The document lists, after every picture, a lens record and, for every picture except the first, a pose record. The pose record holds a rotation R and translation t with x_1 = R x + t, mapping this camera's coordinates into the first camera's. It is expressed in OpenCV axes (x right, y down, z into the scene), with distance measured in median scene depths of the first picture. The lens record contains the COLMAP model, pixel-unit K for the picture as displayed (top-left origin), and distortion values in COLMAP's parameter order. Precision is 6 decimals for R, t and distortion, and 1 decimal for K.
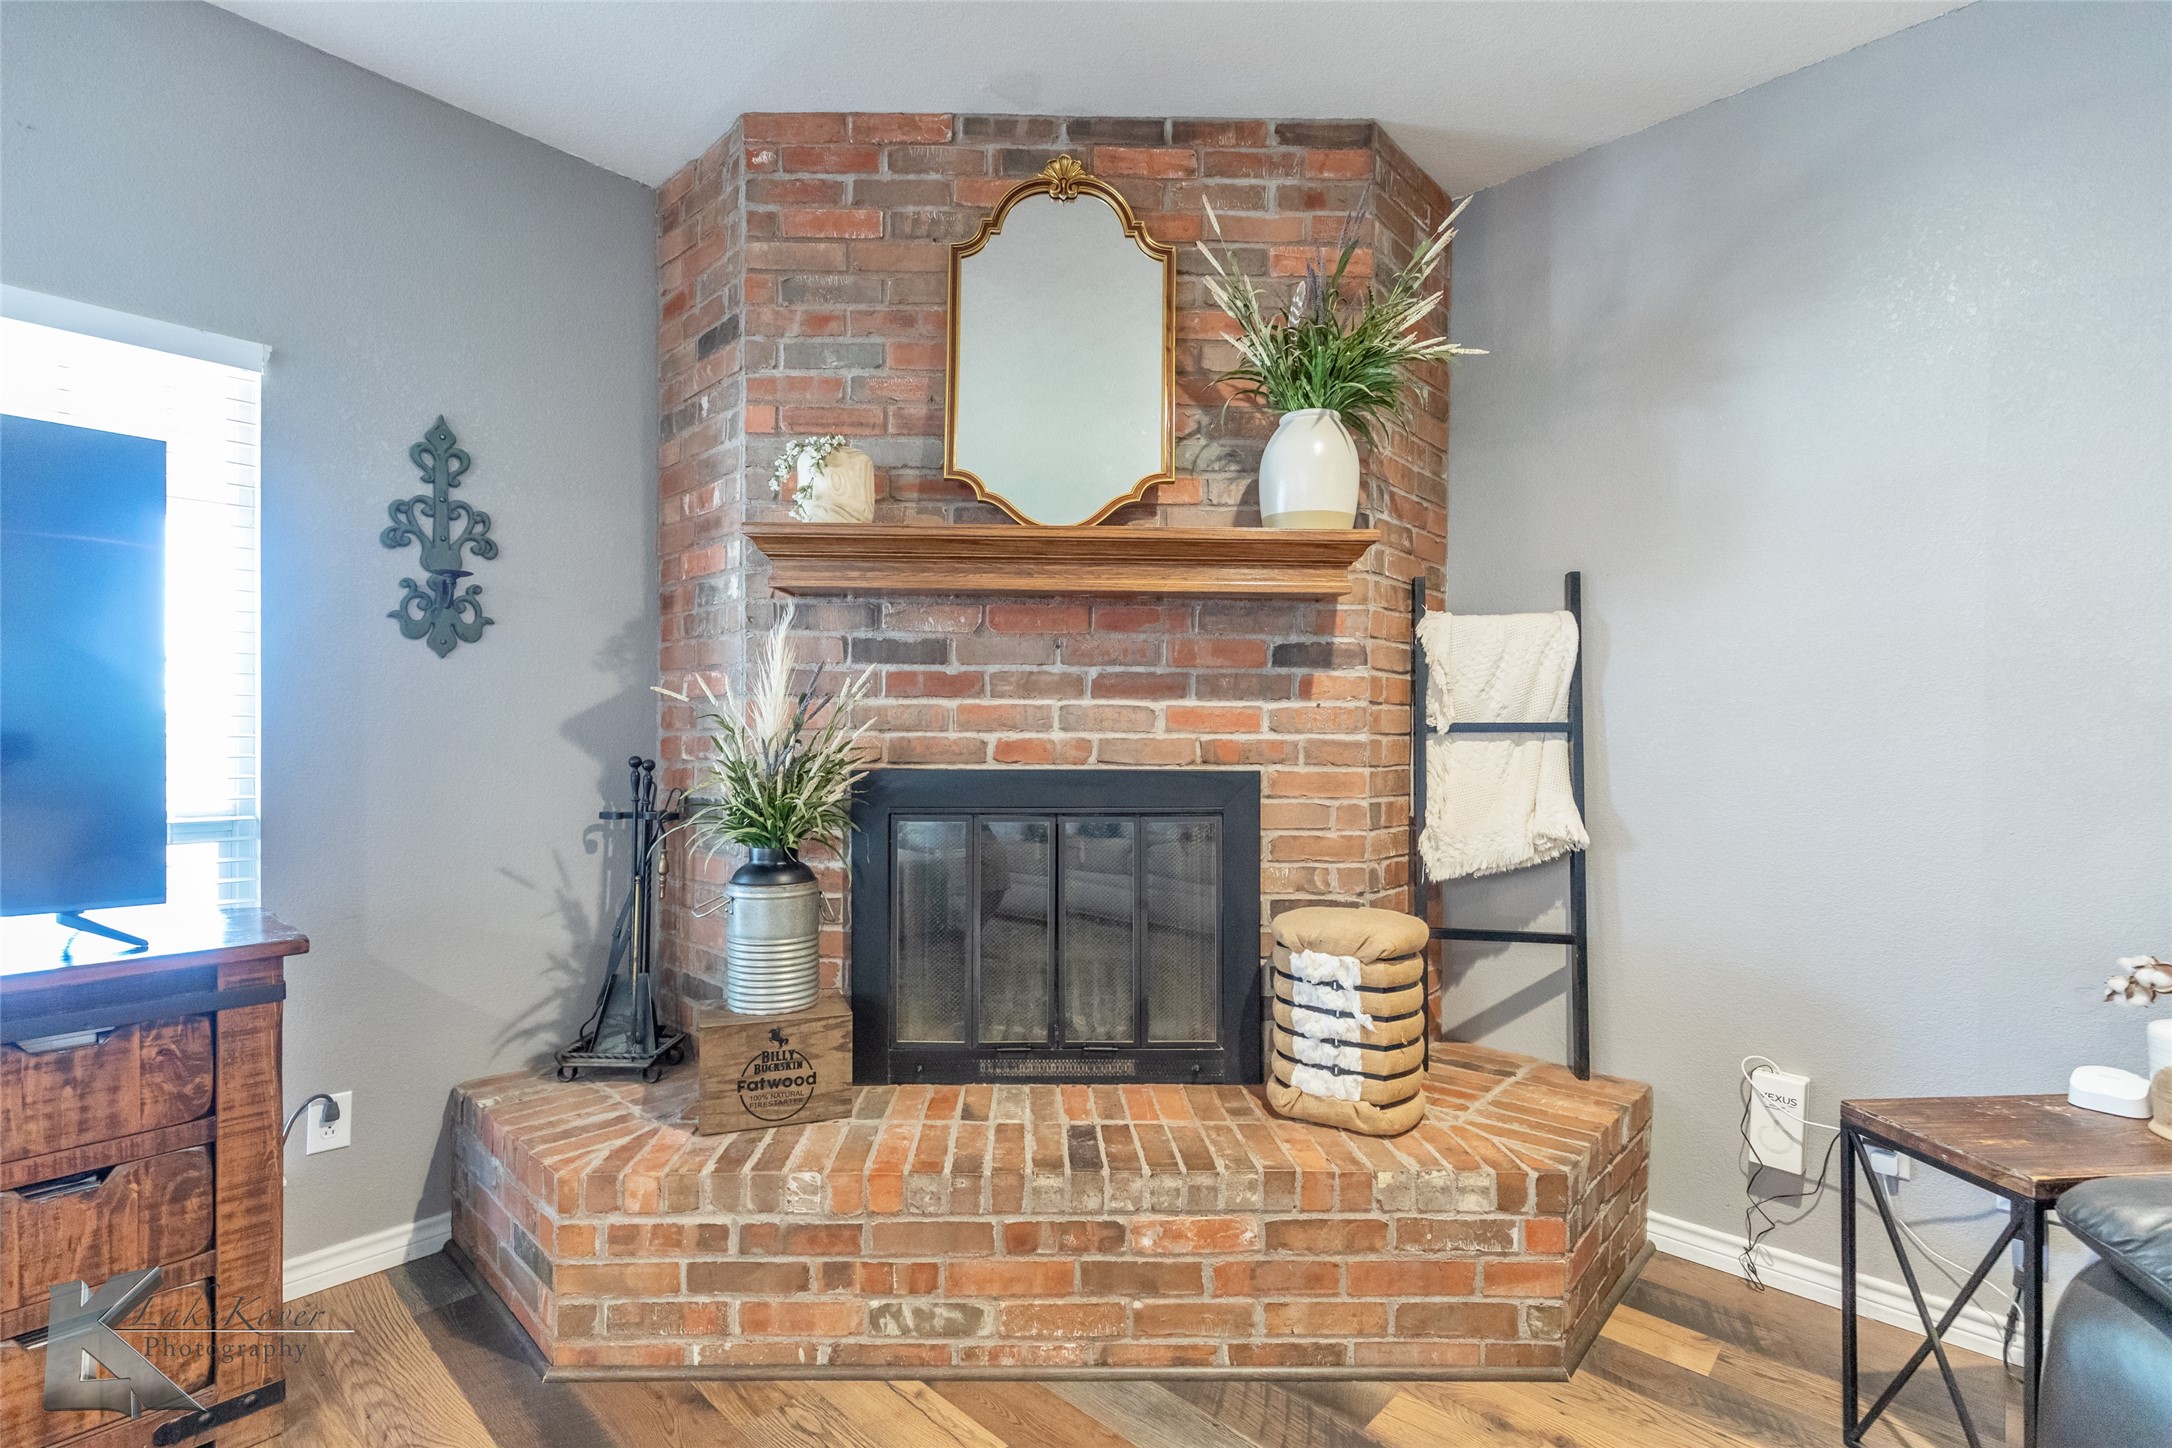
lens RADIAL K [[983.6, 0, 1067.2], [0, 983.6, 745.7], [0, 0, 1]] dist [0.009758, -0.002132]
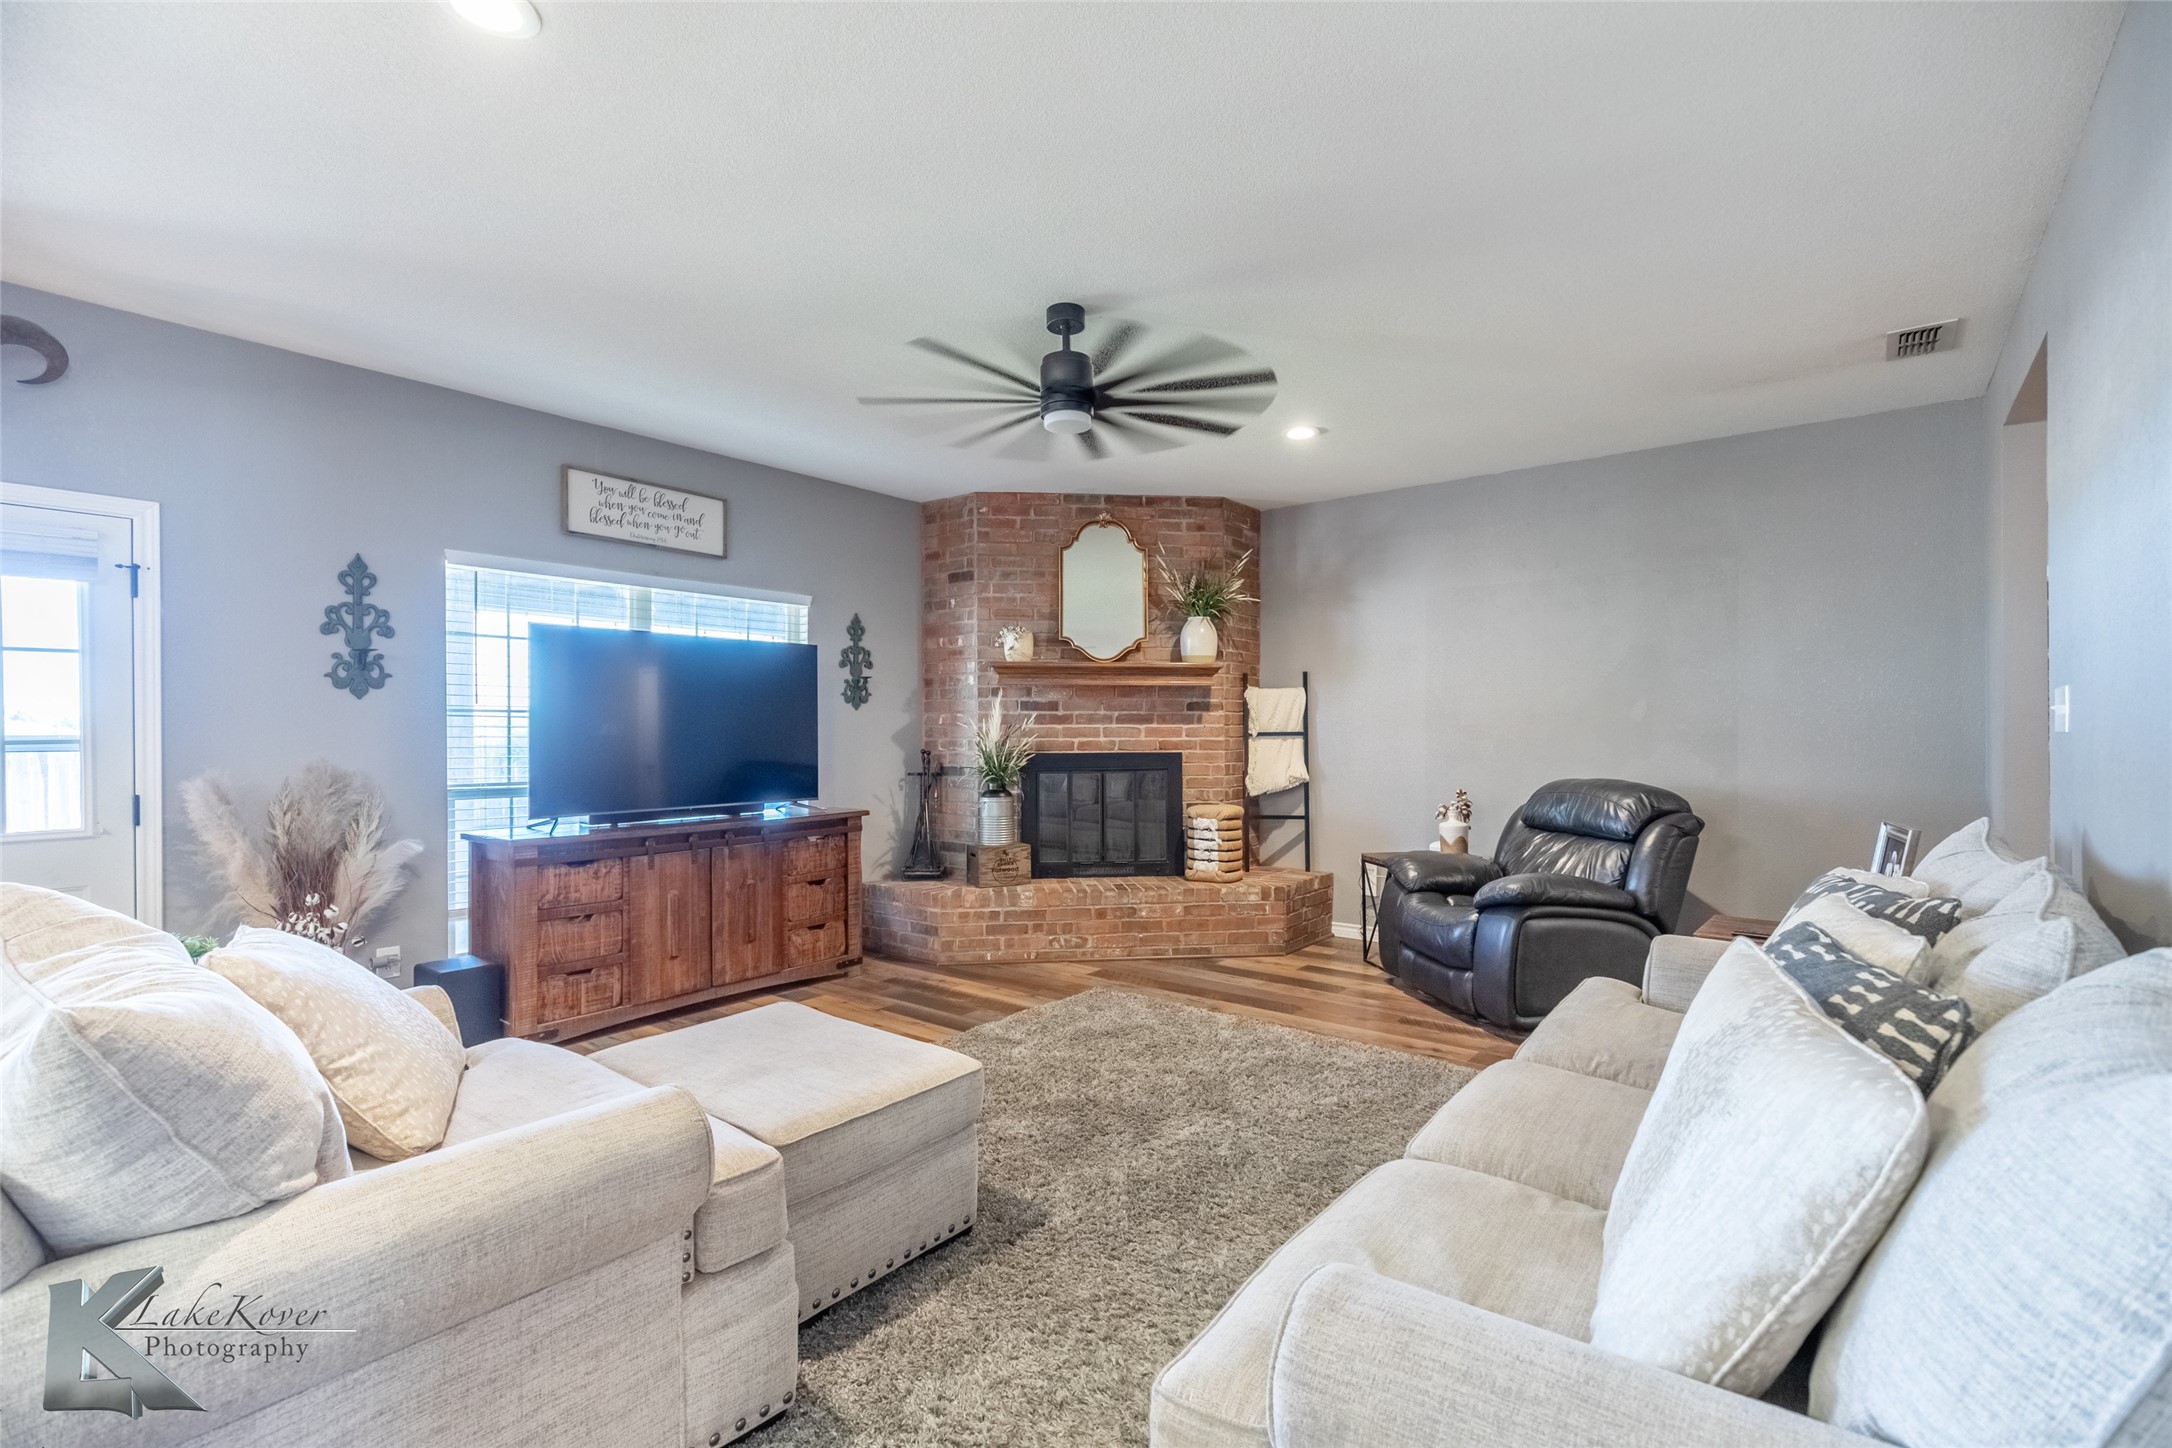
lens RADIAL K [[983.6, 0, 1118.4], [0, 983.6, 731.8], [0, 0, 1]] dist [0.009758, -0.002132]
pose [[0.993183, -0.008440, 0.116258, -0.265652], [0.008663, 0.999961, -0.001413, -0.025439], [-0.116242, 0.002411, 0.993218, -1.527204]]
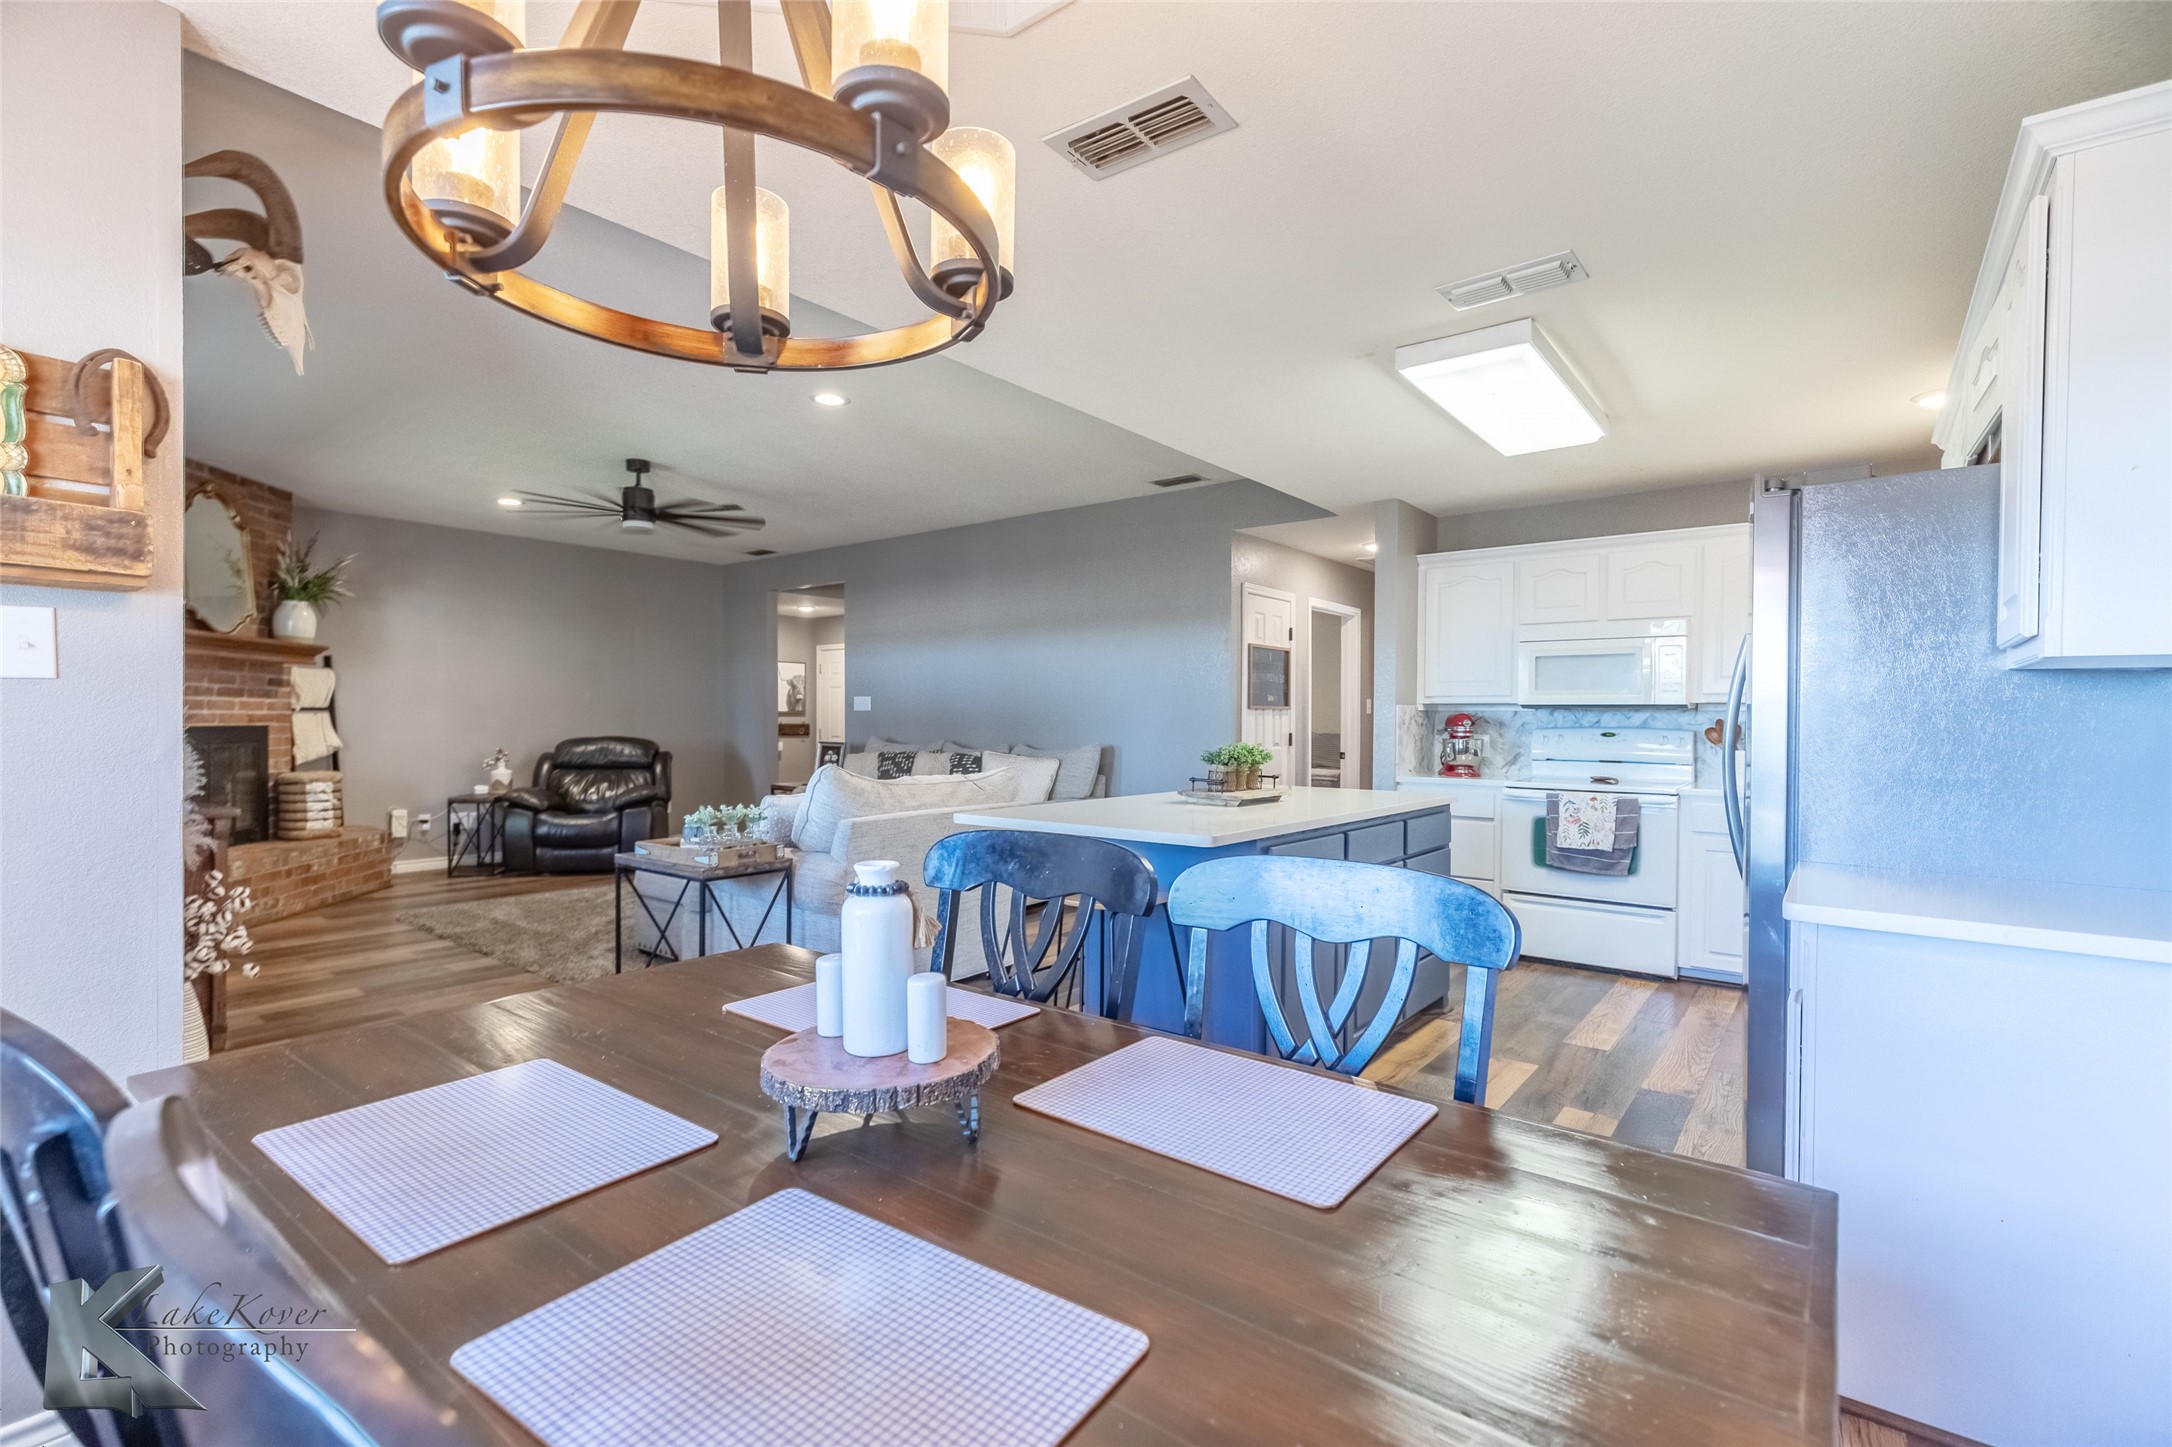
lens RADIAL K [[983.6, 0, 1081.8], [0, 983.6, 717.6], [0, 0, 1]] dist [0.009758, -0.002132]
pose [[-0.095165, -0.007238, 0.995435, -2.758803], [0.005426, 0.999955, 0.007789, -0.003244], [-0.995447, 0.006142, -0.095121, -0.979858]]
